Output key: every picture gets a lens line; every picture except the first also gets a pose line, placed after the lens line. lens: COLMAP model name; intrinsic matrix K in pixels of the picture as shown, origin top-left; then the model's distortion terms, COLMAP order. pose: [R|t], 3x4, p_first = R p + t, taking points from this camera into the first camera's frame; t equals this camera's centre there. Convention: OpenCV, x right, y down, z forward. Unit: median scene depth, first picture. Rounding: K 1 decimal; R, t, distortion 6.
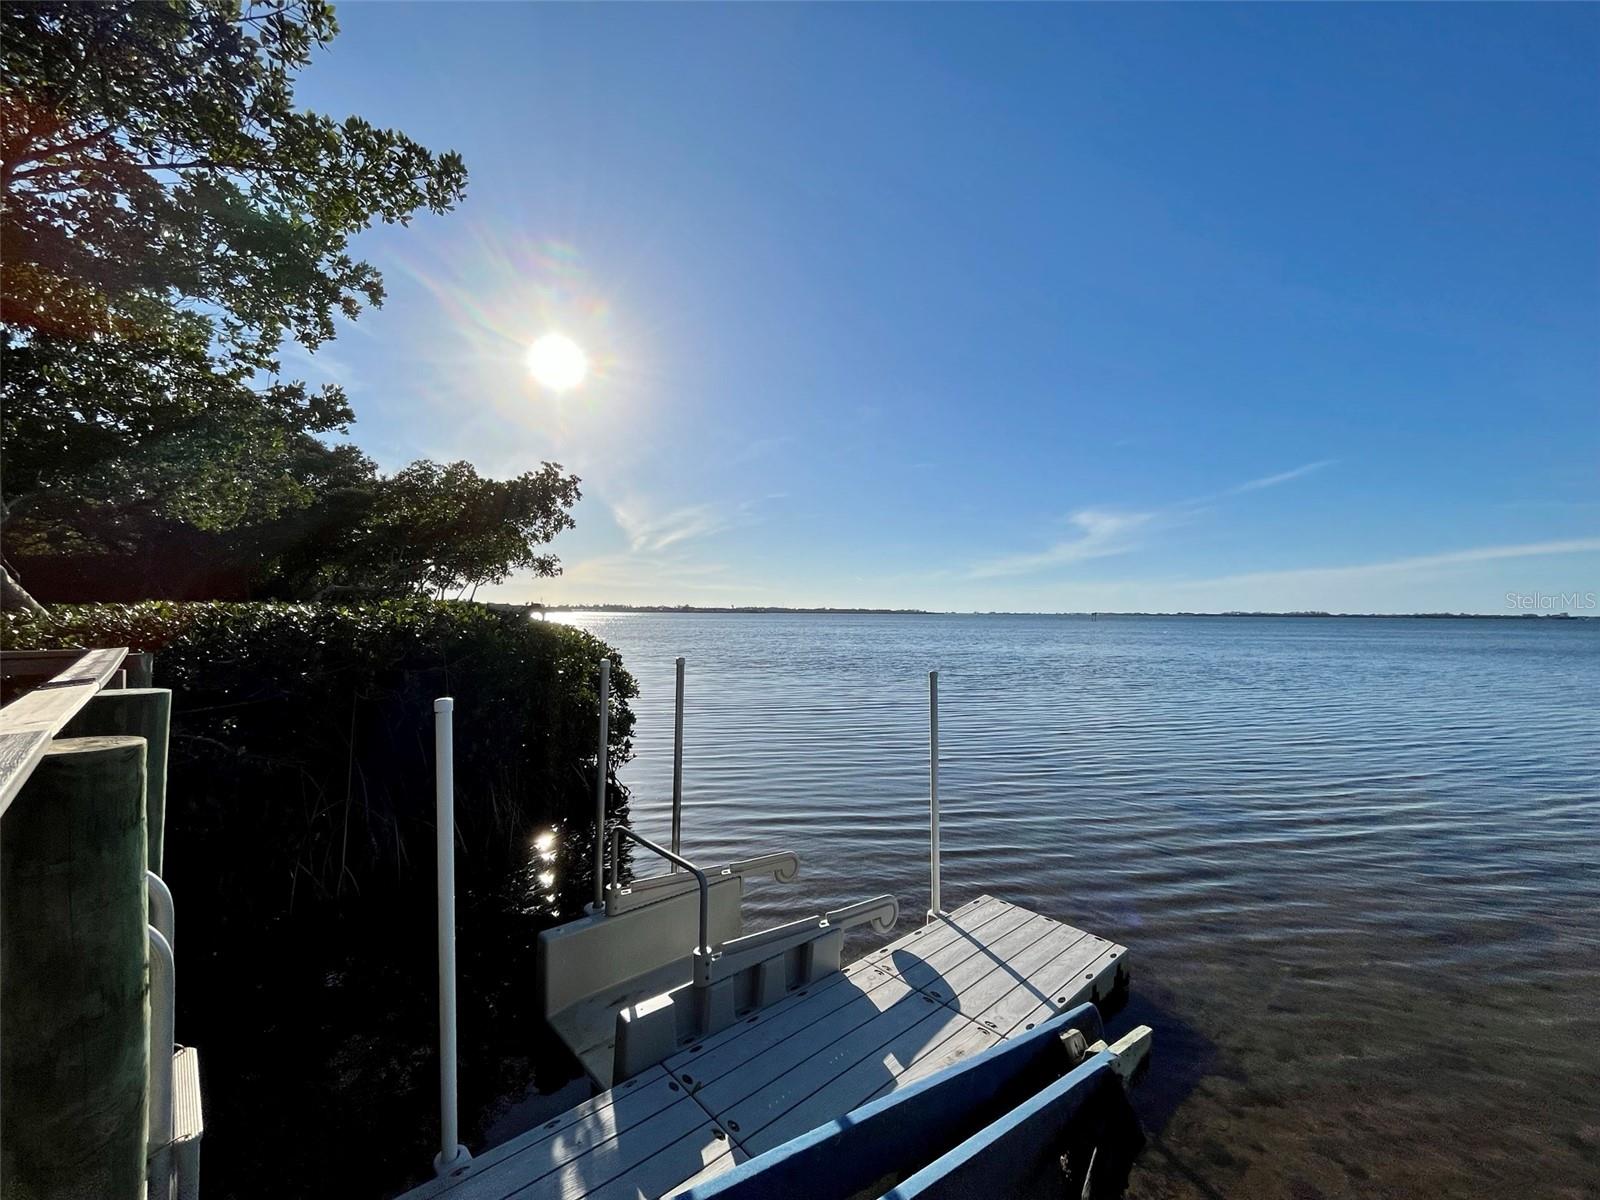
lens RADIAL K [[668.9, 0, 787.6], [0, 668.9, 609.5], [0, 0, 1]] dist [-0.002865, 0.000095]
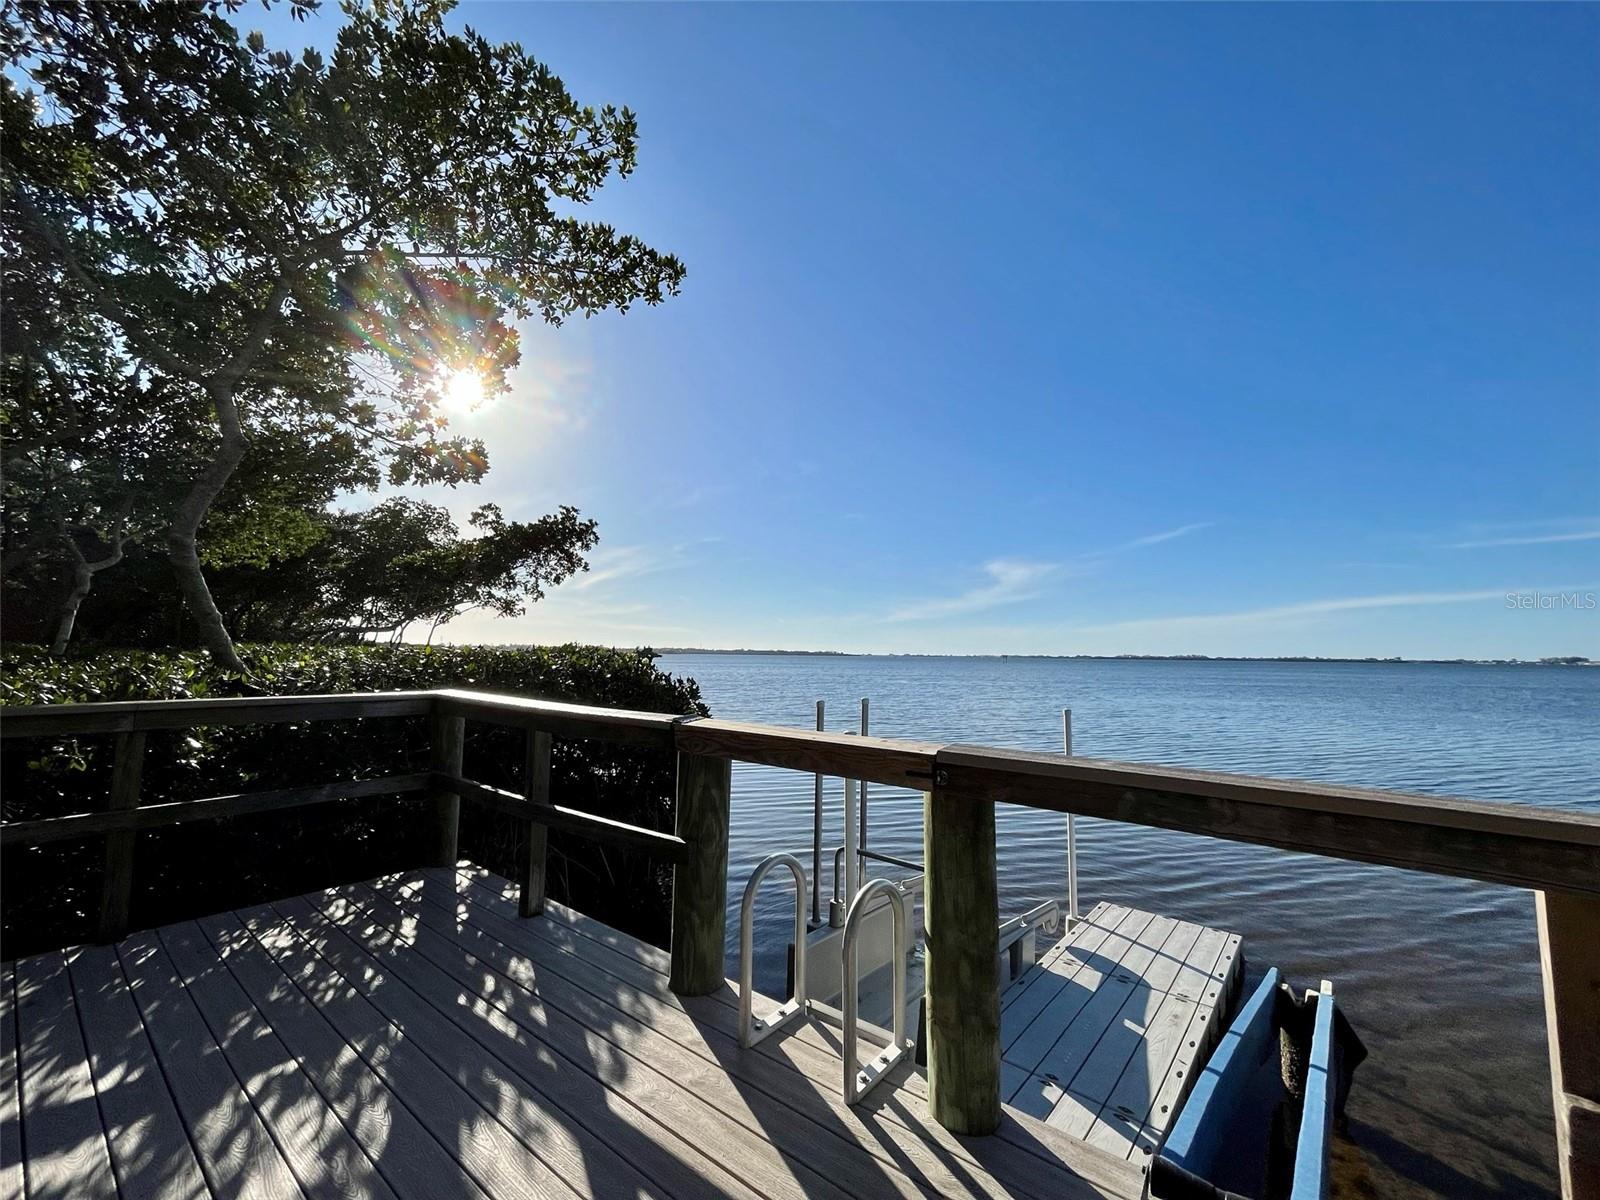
lens RADIAL K [[668.9, 0, 790.3], [0, 668.9, 600.5], [0, 0, 1]] dist [-0.002865, 0.000095]
pose [[0.990018, 0.015628, 0.140070, -0.113896], [-0.005062, 0.997135, -0.075475, -0.001348], [-0.140848, 0.074013, 0.987261, -0.031273]]
